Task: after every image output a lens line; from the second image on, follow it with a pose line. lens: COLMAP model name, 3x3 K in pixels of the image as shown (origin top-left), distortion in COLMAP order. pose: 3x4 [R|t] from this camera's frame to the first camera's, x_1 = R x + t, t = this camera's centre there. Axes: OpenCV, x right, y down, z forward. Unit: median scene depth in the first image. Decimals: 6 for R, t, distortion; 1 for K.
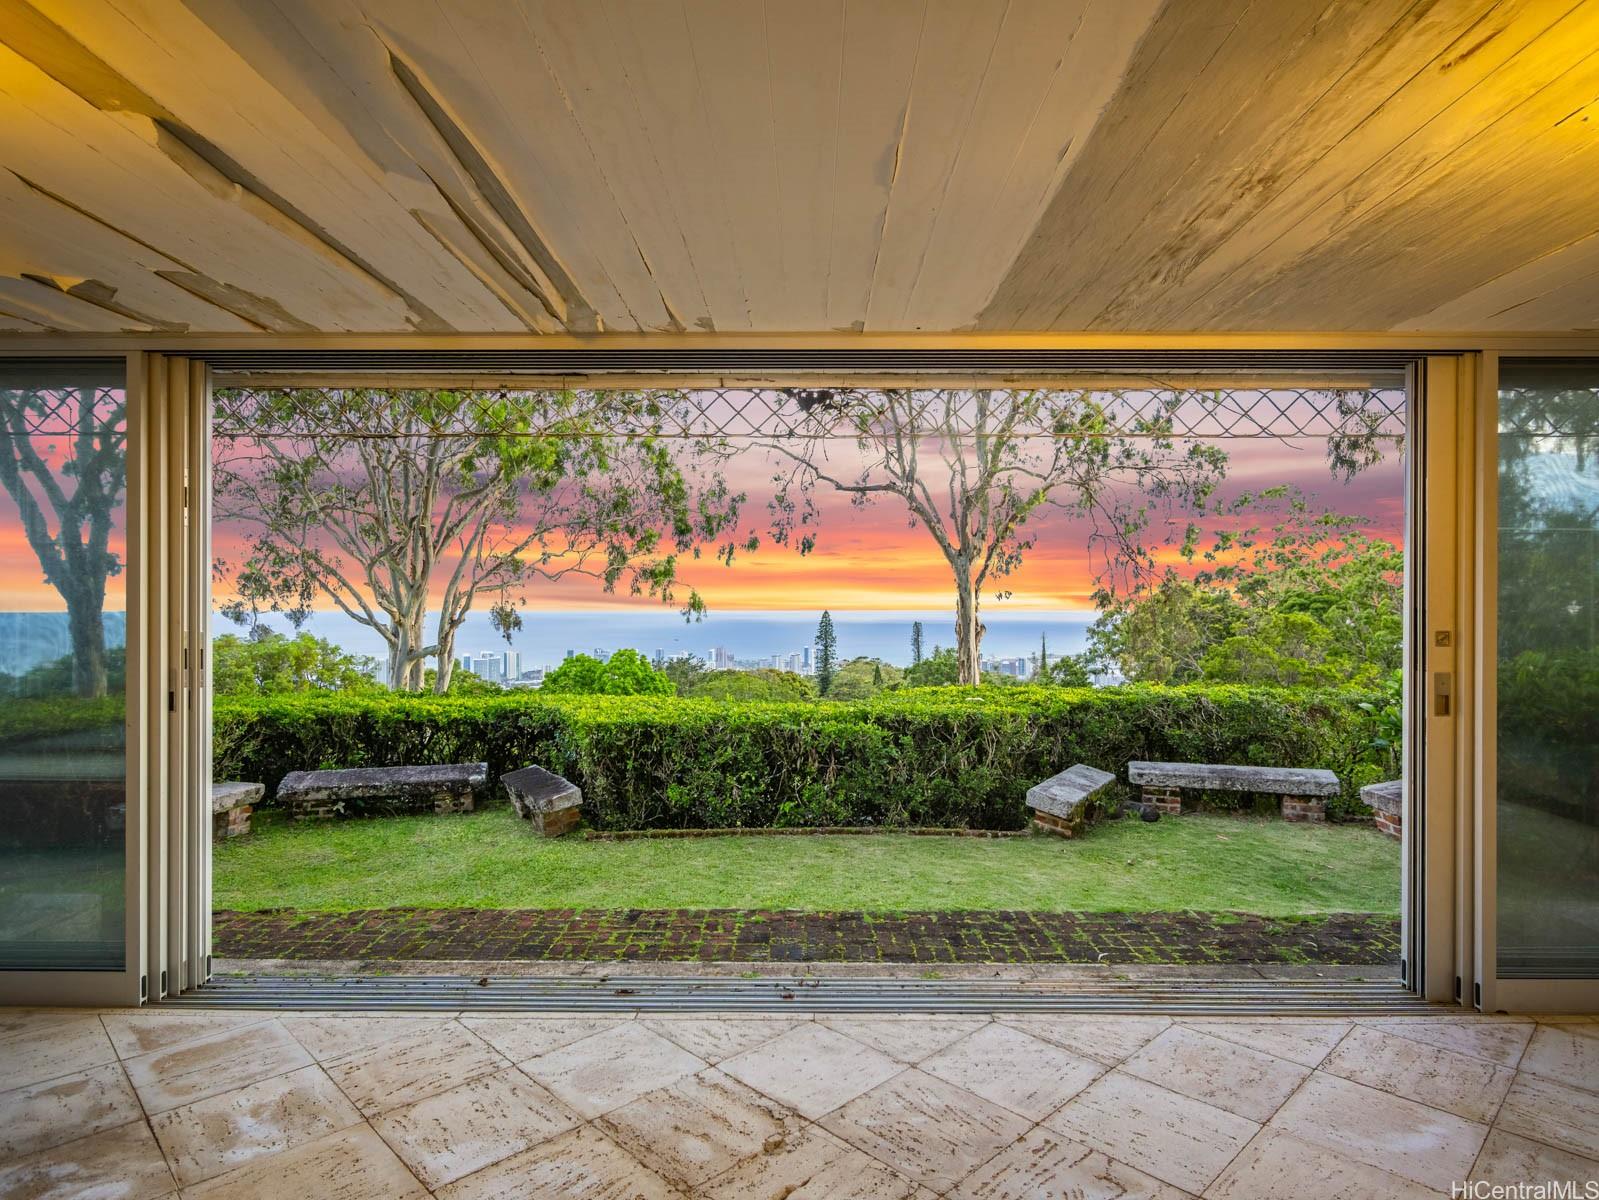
lens RADIAL K [[912.6, 0, 797.9], [0, 912.6, 602.2], [0, 0, 1]] dist [0.000592, -0.000125]
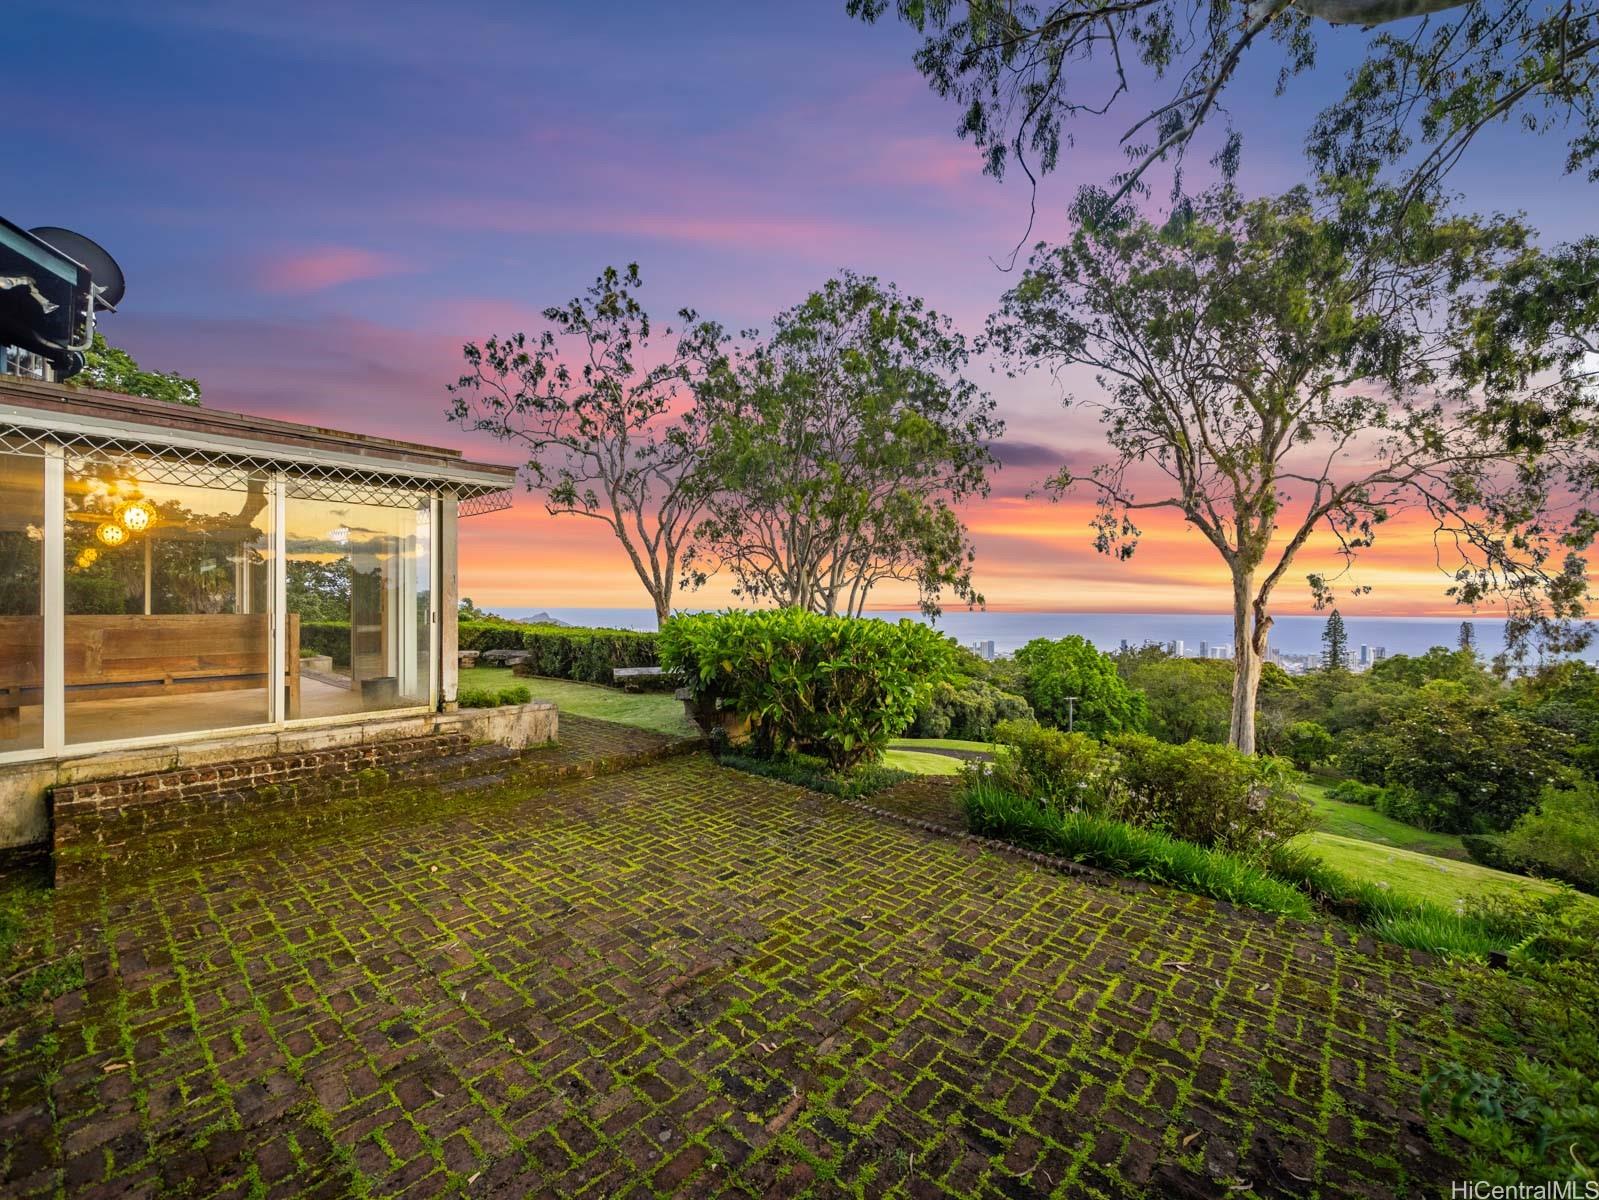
lens RADIAL K [[652.7, 0, 792.8], [0, 652.7, 599.2], [0, 0, 1]] dist [-0.002046, -0.000031]
pose [[0.769708, 0.001355, -0.638394, 0.248024], [-0.003234, 0.999993, -0.001776, 0.005966], [0.638388, 0.003431, 0.769707, 0.009603]]
